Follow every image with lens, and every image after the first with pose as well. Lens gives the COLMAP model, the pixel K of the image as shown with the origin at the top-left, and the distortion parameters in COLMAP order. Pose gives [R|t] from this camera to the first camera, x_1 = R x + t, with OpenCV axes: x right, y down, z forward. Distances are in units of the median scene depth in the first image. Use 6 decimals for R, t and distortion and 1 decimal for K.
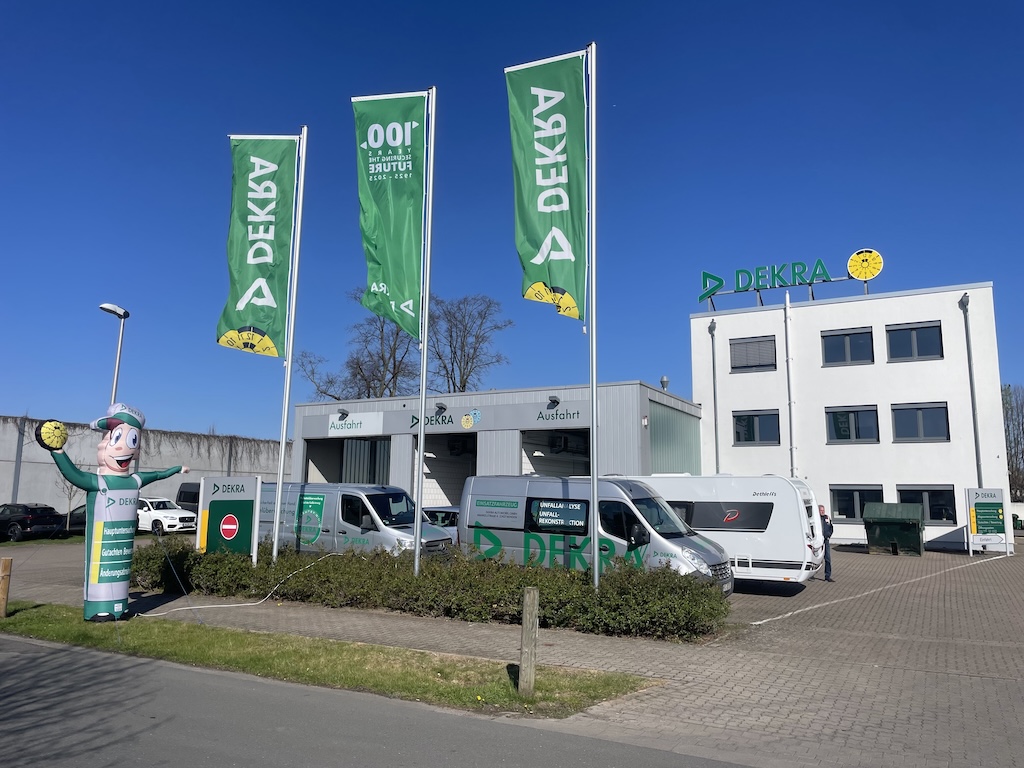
lens RADIAL K [[761.5, 0, 512.0], [0, 761.5, 384.0], [0, 0, 1]] dist [0.131036, -0.171129]
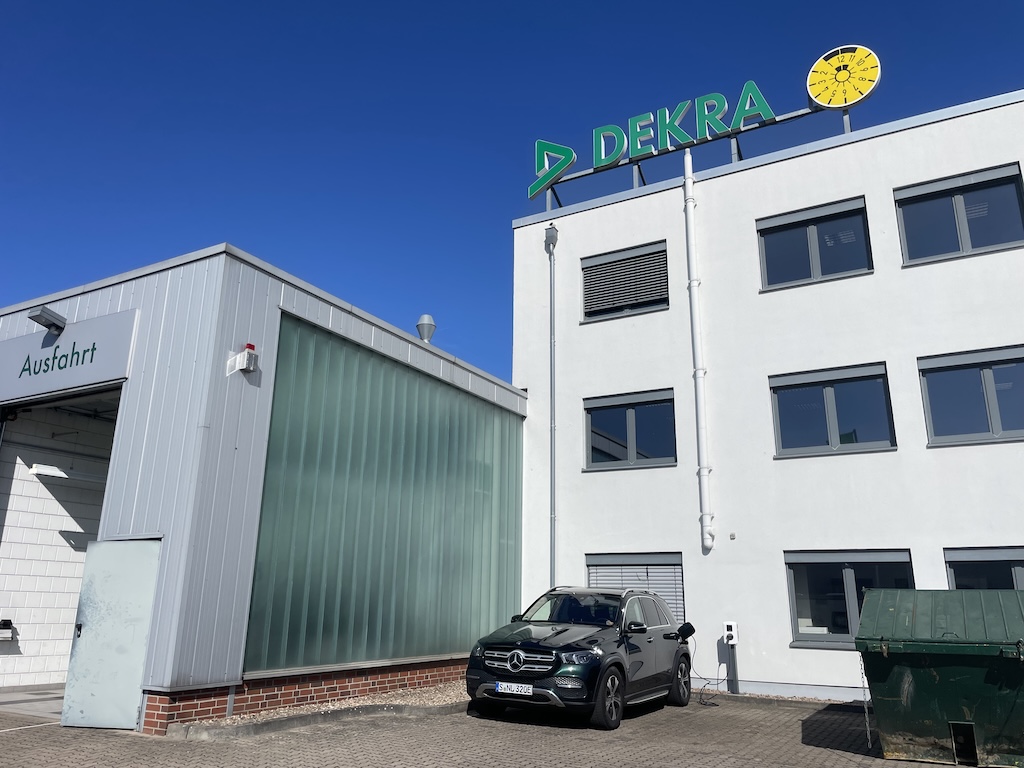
lens RADIAL K [[761.5, 0, 512.0], [0, 761.5, 384.0], [0, 0, 1]] dist [0.131036, -0.171129]
pose [[0.999909, -0.001201, -0.013466, 0.258154], [-0.000559, 0.991524, -0.129925, 0.091132], [0.013508, 0.129920, 0.991432, 0.549421]]
